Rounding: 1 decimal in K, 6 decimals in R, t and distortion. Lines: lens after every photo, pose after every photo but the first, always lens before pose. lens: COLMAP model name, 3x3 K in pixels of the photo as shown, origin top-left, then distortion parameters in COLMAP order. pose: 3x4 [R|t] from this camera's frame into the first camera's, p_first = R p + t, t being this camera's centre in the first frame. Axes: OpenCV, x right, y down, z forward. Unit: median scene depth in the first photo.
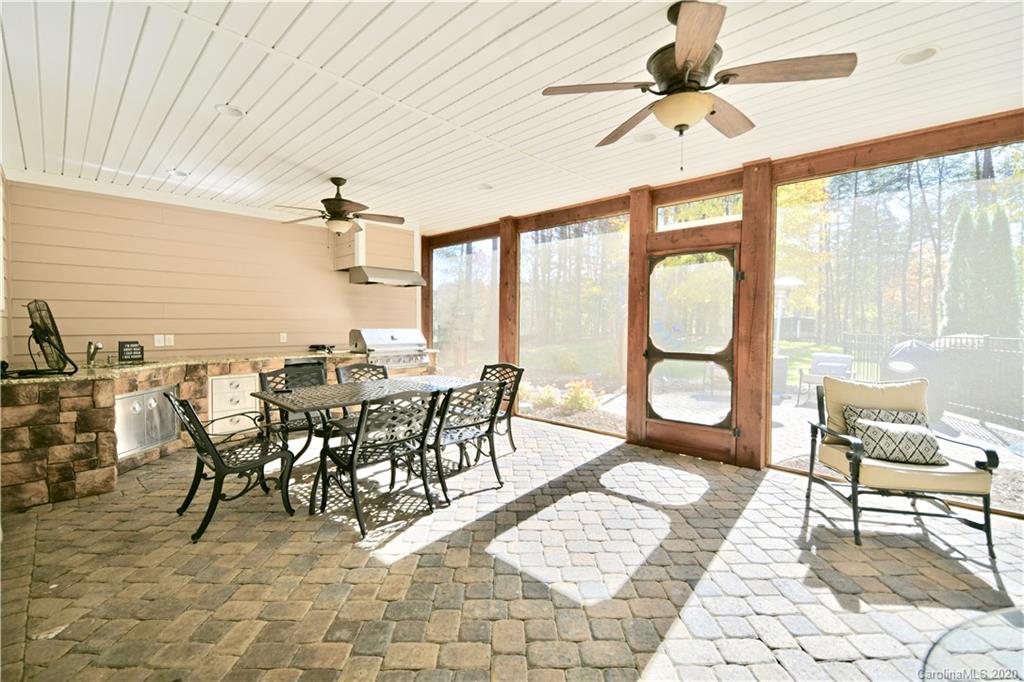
lens RADIAL K [[441.6, 0, 512.0], [0, 441.6, 341.0], [0, 0, 1]] dist [-0.008913, -0.003829]
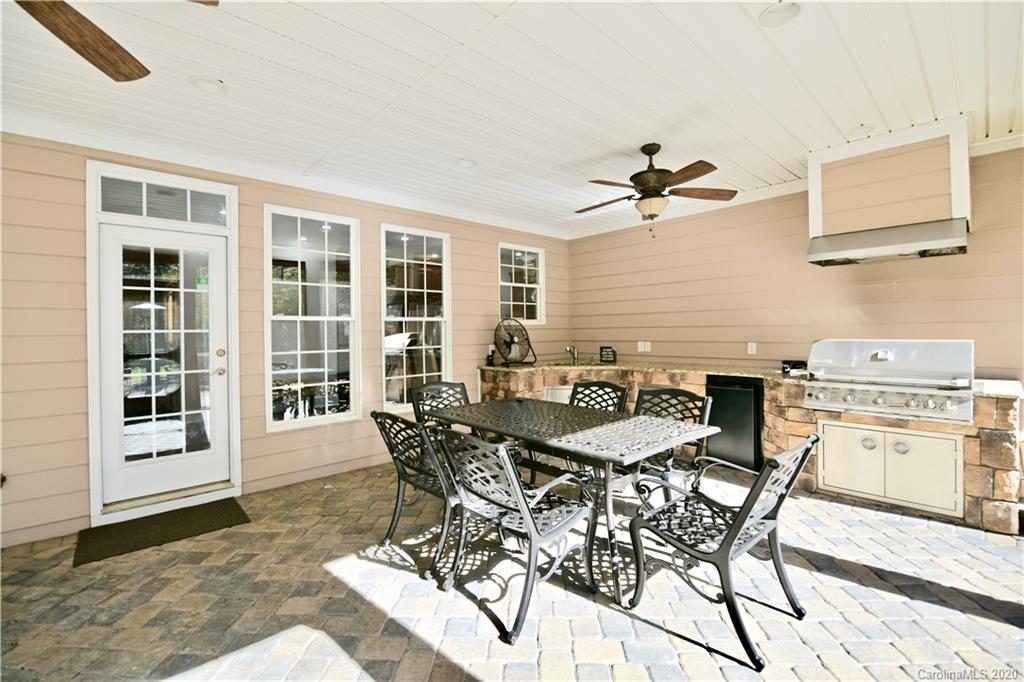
lens RADIAL K [[439.4, 0, 508.1], [0, 439.4, 333.5], [0, 0, 1]] dist [-0.011725, -0.004116]
pose [[-0.063522, 0.002838, -0.997976, 0.419830], [-0.027378, 0.999615, 0.004585, -0.036857], [0.997605, 0.027614, -0.063419, 0.858930]]
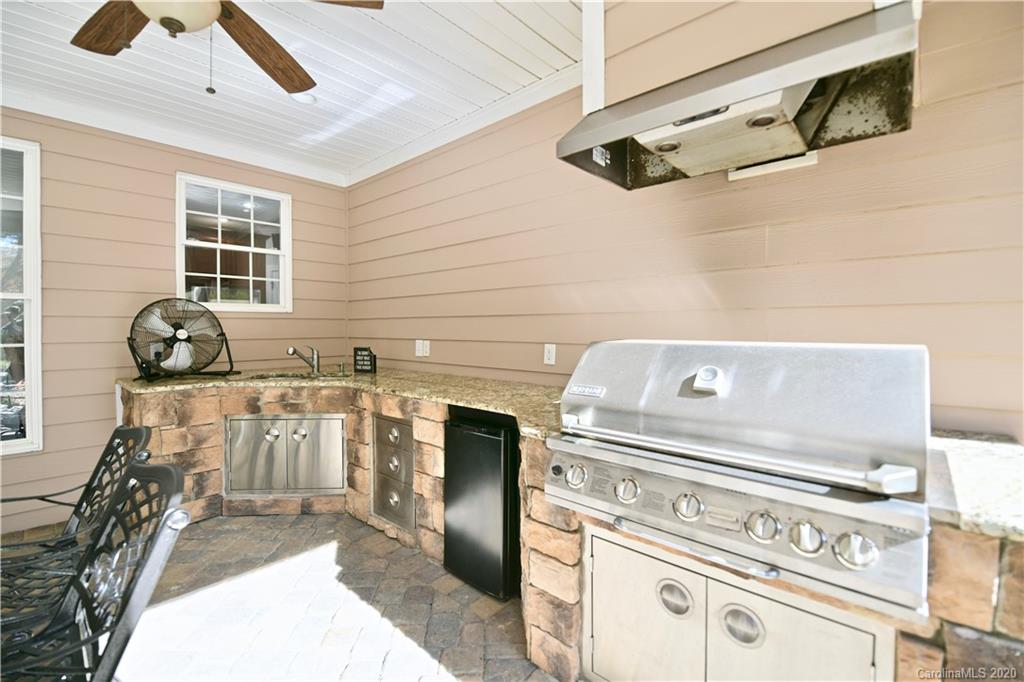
lens RADIAL K [[439.4, 0, 508.1], [0, 439.4, 333.5], [0, 0, 1]] dist [-0.011725, -0.004116]
pose [[0.029980, 0.008808, -0.999512, -0.092352], [-0.038991, 0.999210, 0.007635, -0.042937], [0.998790, 0.038743, 0.030300, 1.326614]]
